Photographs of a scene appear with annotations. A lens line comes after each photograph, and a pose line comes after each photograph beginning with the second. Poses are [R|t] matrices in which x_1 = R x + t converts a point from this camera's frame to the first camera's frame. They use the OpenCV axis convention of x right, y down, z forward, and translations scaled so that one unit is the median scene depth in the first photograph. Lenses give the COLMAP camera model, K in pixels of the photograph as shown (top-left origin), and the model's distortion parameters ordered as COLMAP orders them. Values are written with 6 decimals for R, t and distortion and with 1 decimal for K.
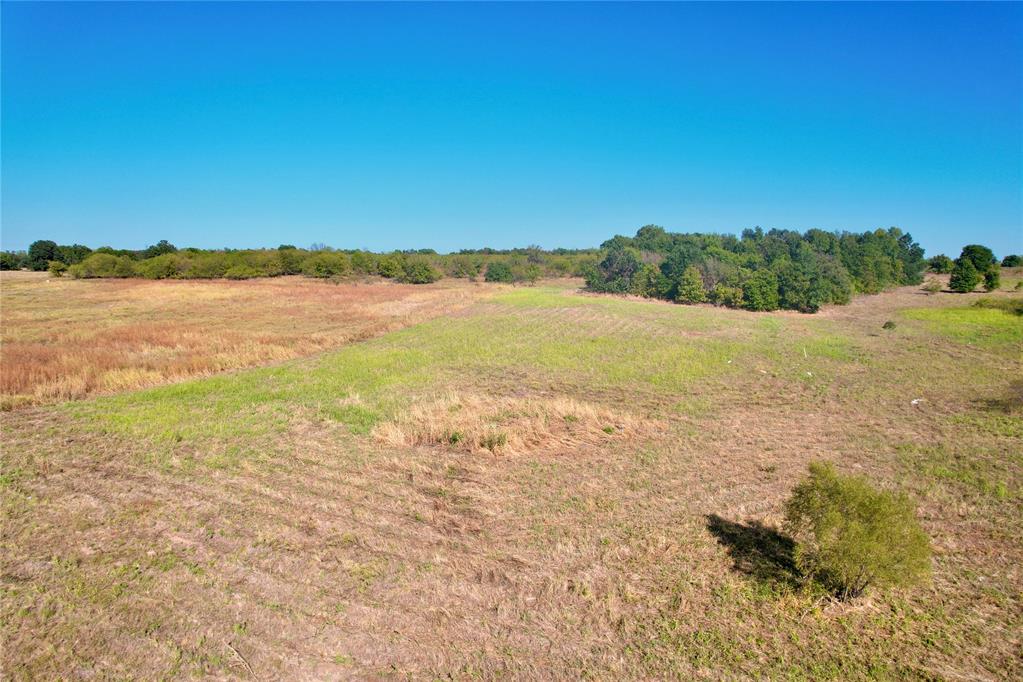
lens RADIAL K [[652.0, 0, 514.0], [0, 652.0, 350.1], [0, 0, 1]] dist [-0.079112, 0.068495]
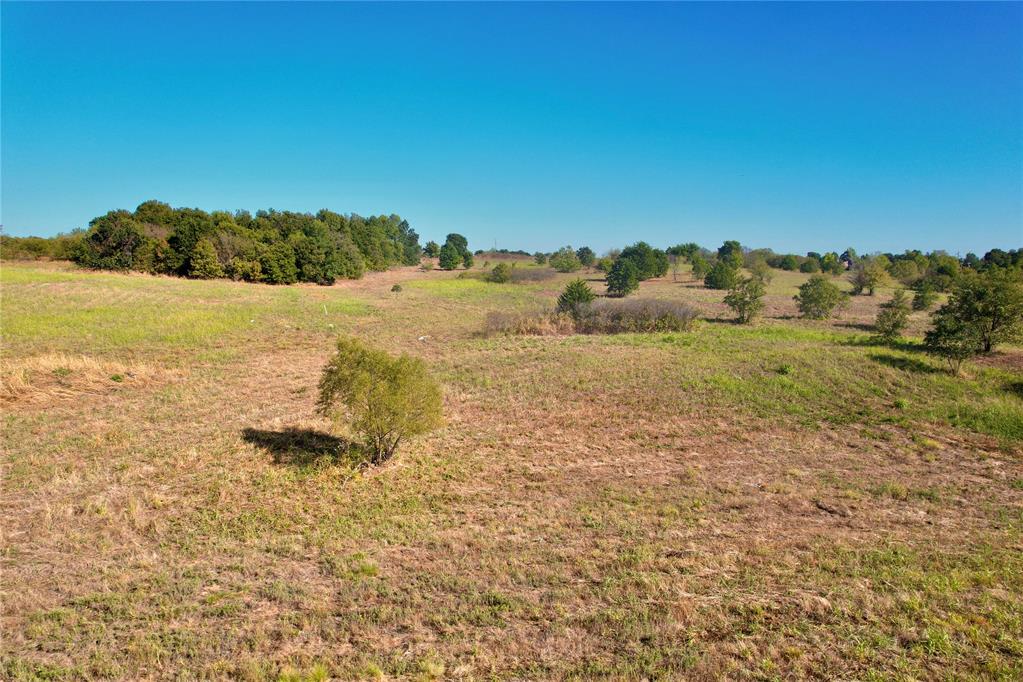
lens RADIAL K [[652.0, 0, 514.0], [0, 652.0, 350.1], [0, 0, 1]] dist [-0.079112, 0.068495]
pose [[0.758324, -0.080655, 0.646869, 0.000095], [0.077613, 0.996429, 0.033255, 0.032242], [-0.647241, 0.024987, 0.761875, 0.003384]]
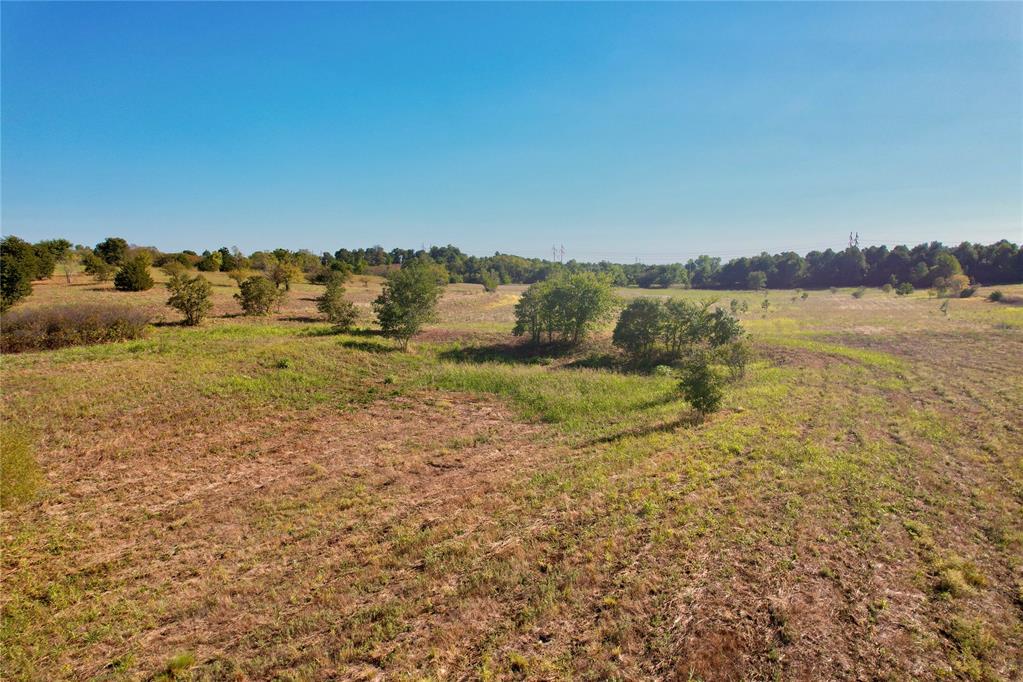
lens RADIAL K [[652.0, 0, 514.0], [0, 652.0, 350.1], [0, 0, 1]] dist [-0.079112, 0.068495]
pose [[-0.056370, -0.128605, 0.990093, -0.032886], [0.124265, 0.983055, 0.134765, 0.024593], [-0.990647, 0.130631, -0.039433, 0.063425]]
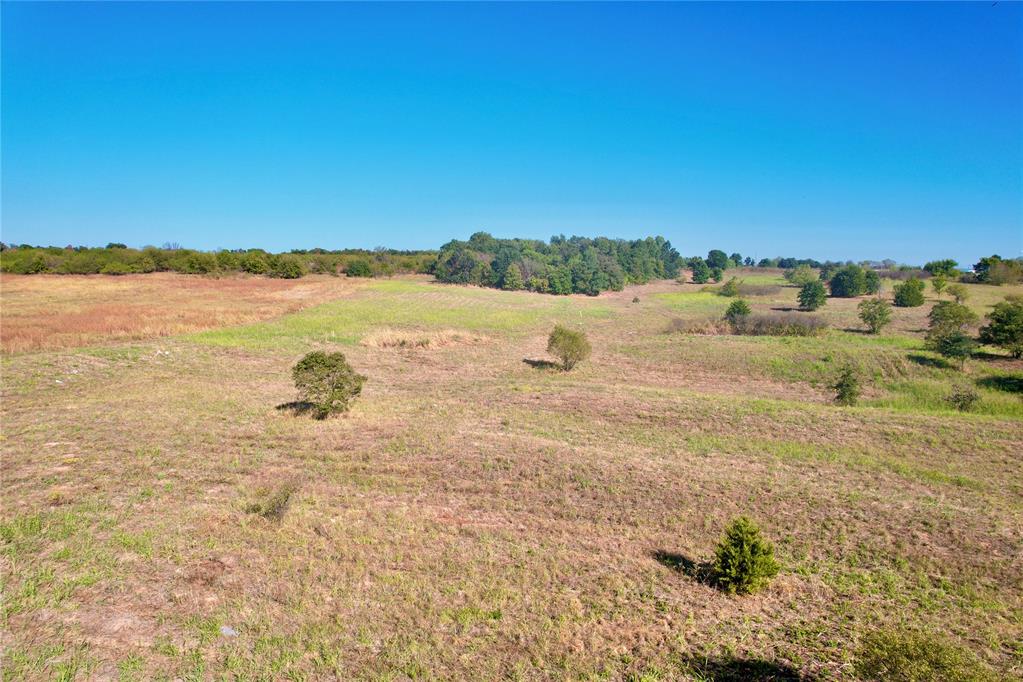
lens RADIAL K [[652.0, 0, 514.0], [0, 652.0, 350.1], [0, 0, 1]] dist [-0.079112, 0.068495]
pose [[0.964461, -0.027730, 0.262765, -0.089934], [0.028197, 0.999600, 0.001994, 0.050034], [-0.262715, 0.005486, 0.964858, -0.325458]]
